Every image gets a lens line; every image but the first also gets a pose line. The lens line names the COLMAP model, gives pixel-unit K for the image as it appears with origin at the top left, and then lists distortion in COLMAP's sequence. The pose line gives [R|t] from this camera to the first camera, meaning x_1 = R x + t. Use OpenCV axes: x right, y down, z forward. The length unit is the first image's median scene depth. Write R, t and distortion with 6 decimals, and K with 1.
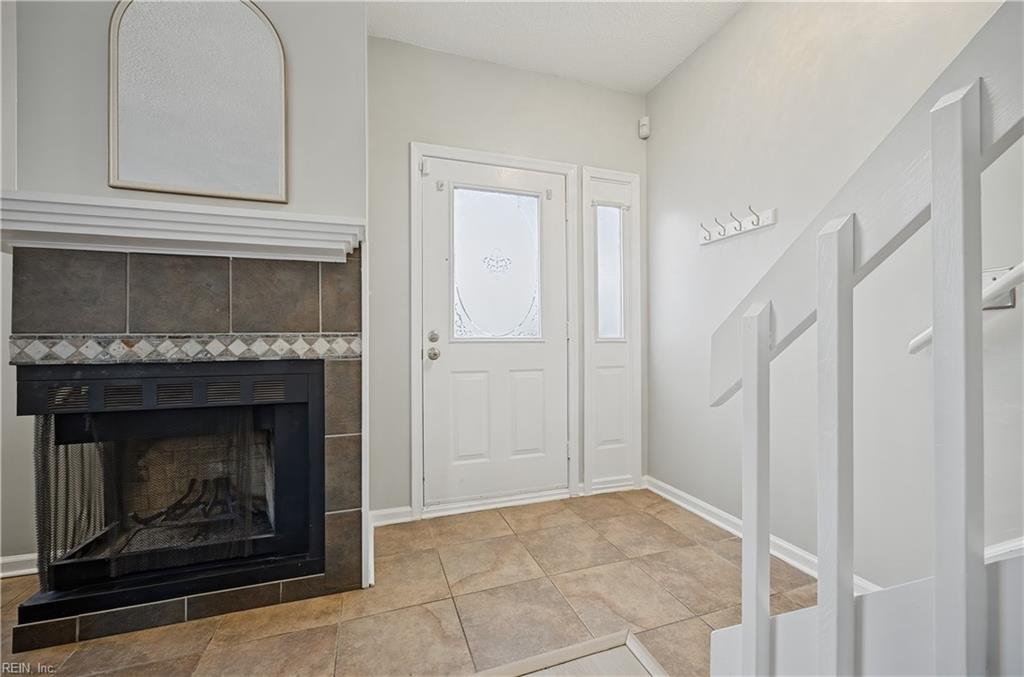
lens RADIAL K [[407.0, 0, 512.0], [0, 407.0, 339.7], [0, 0, 1]] dist [0.002407, -0.000053]
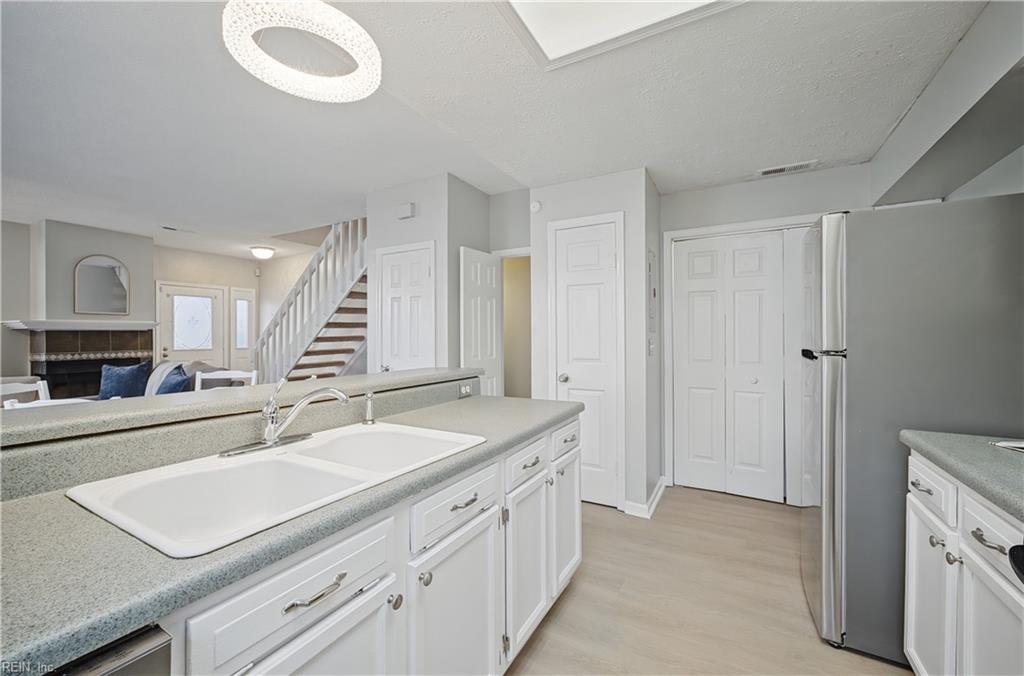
lens RADIAL K [[407.0, 0, 513.5], [0, 407.0, 334.1], [0, 0, 1]] dist [0.002407, -0.000053]
pose [[0.738216, 0.004762, 0.674548, -0.451993], [-0.004560, 0.999987, -0.002070, -0.164870], [-0.674549, -0.001548, 0.738228, -3.853186]]
